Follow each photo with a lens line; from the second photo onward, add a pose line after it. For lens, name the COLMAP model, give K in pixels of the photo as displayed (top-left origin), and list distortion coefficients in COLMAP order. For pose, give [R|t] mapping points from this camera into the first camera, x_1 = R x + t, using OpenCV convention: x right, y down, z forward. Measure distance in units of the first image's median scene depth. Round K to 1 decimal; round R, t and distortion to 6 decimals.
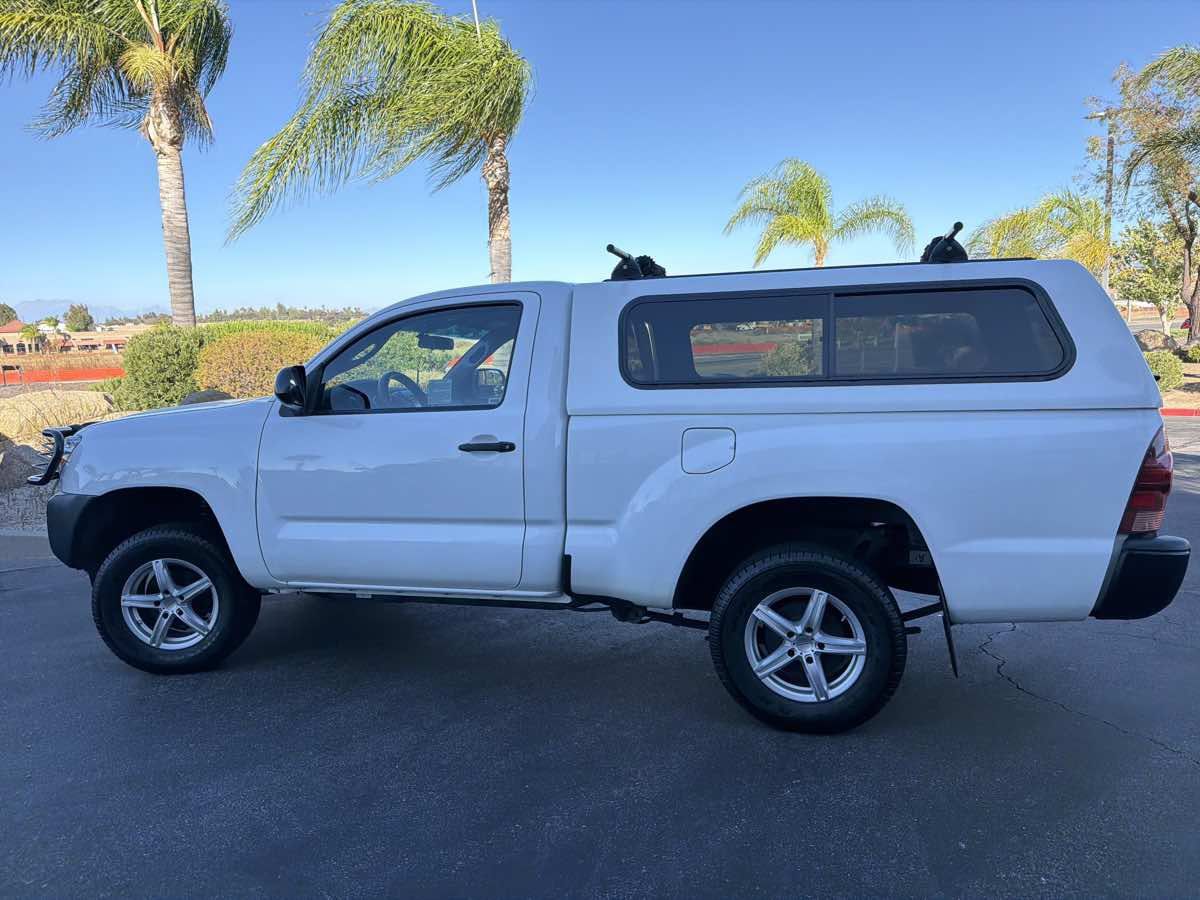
lens RADIAL K [[862.3, 0, 600.0], [0, 862.3, 450.0], [0, 0, 1]] dist [0.005423, 0.001296]
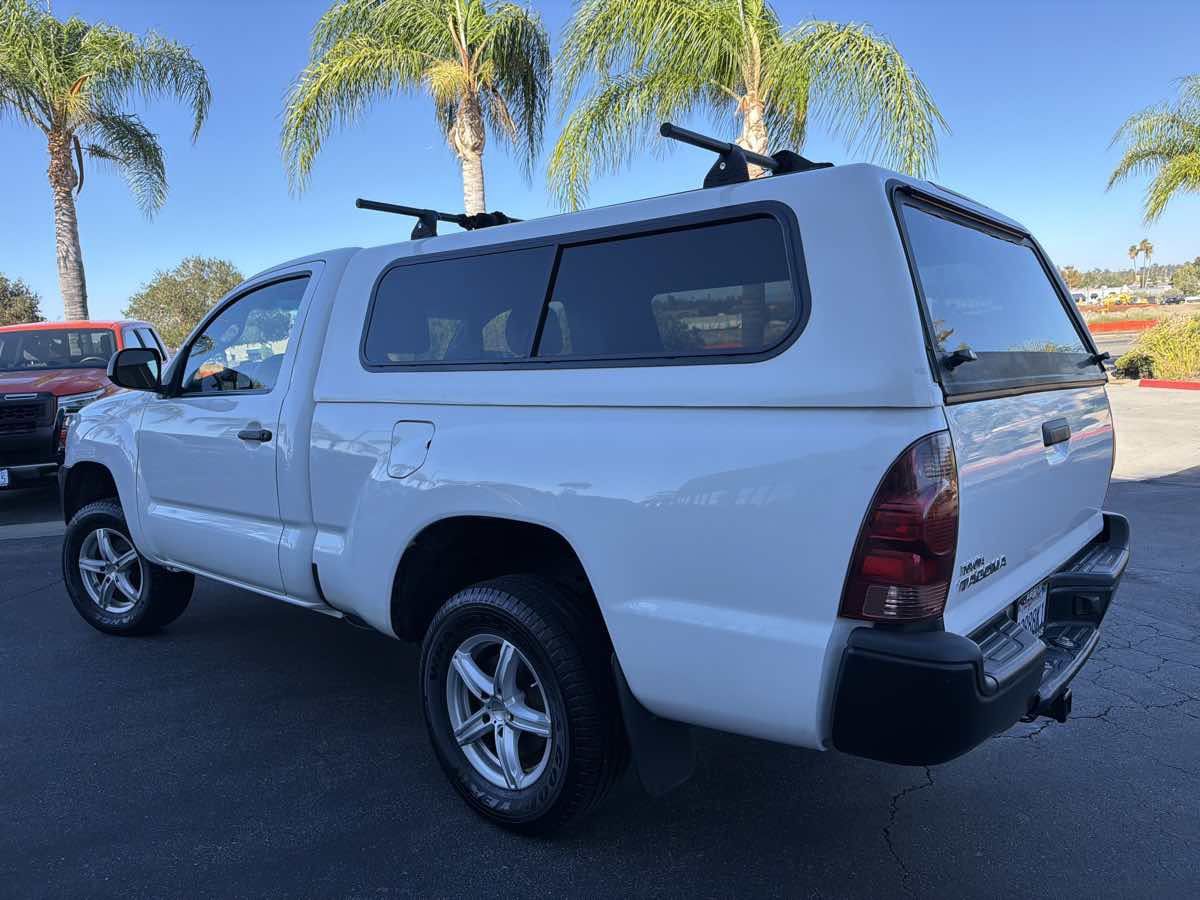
lens RADIAL K [[845.3, 0, 600.0], [0, 845.3, 450.0], [0, 0, 1]] dist [0.086220, -0.136911]
pose [[0.905662, 0.040536, -0.422058, 0.544968], [-0.032291, 0.999123, 0.026669, -0.022102], [0.422768, -0.010524, 0.906177, 0.317069]]
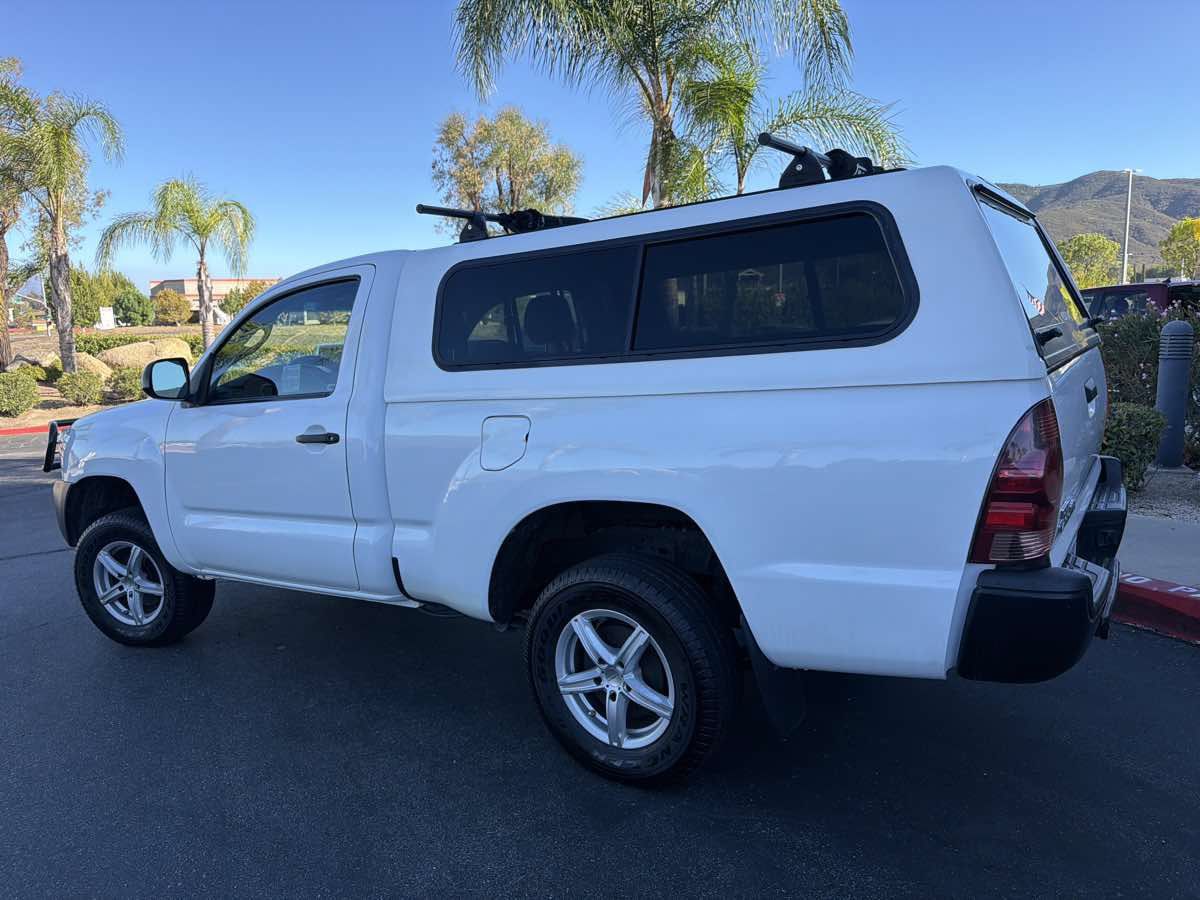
lens RADIAL K [[845.3, 0, 600.0], [0, 845.3, 450.0], [0, 0, 1]] dist [0.086220, -0.136911]
pose [[0.947683, -0.010173, -0.319050, 0.424593], [0.029742, 0.997958, 0.056524, -0.031934], [0.317823, -0.063056, 0.946051, 0.210275]]
